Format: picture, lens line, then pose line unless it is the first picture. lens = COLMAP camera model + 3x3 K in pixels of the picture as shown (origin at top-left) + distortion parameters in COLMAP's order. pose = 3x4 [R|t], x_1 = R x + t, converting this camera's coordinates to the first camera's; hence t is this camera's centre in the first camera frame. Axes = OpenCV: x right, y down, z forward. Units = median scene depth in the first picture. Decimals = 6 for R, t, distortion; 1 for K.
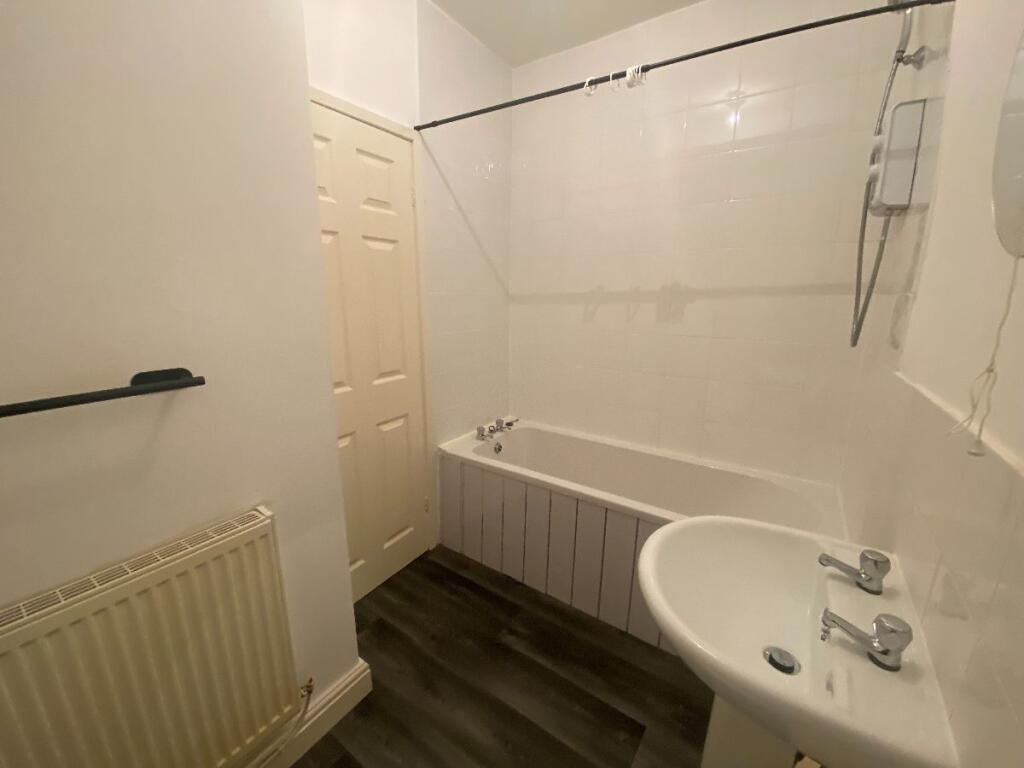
lens RADIAL K [[418.5, 0, 507.7], [0, 418.5, 381.5], [0, 0, 1]] dist [0.035466, -0.027796]
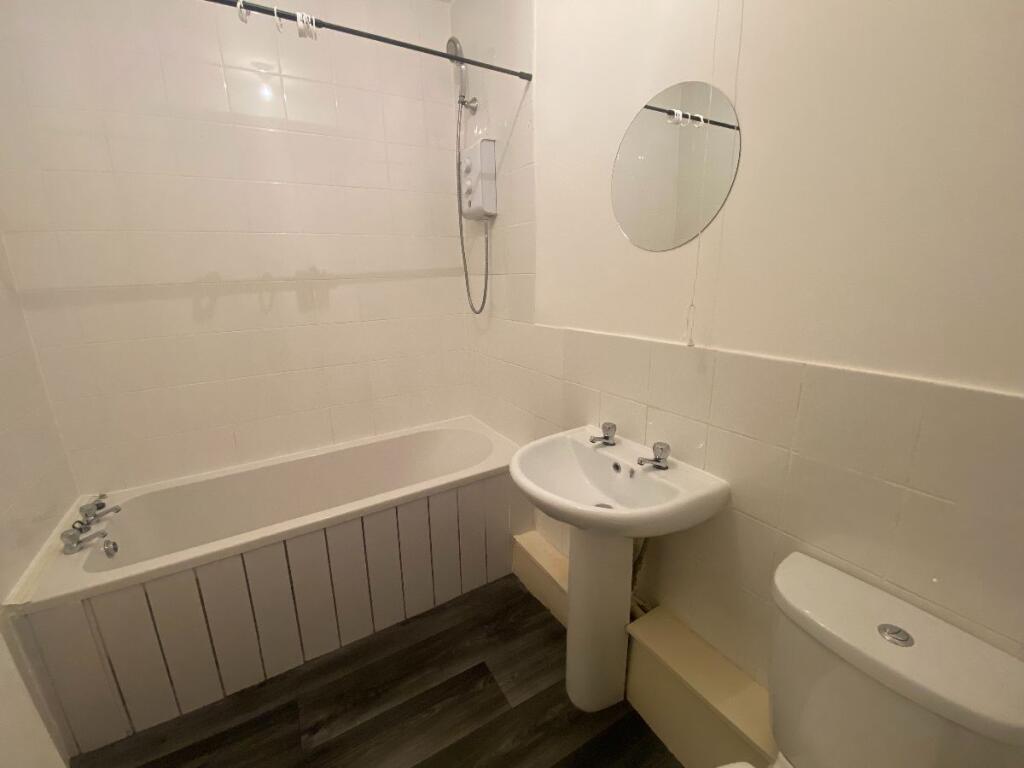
lens RADIAL K [[418.5, 0, 507.7], [0, 418.5, 381.5], [0, 0, 1]] dist [0.035466, -0.027796]
pose [[0.413079, -0.249136, 0.875955, -0.342806], [0.218866, 0.960821, 0.170062, -0.064303], [-0.884004, 0.121467, 0.451422, 0.254634]]
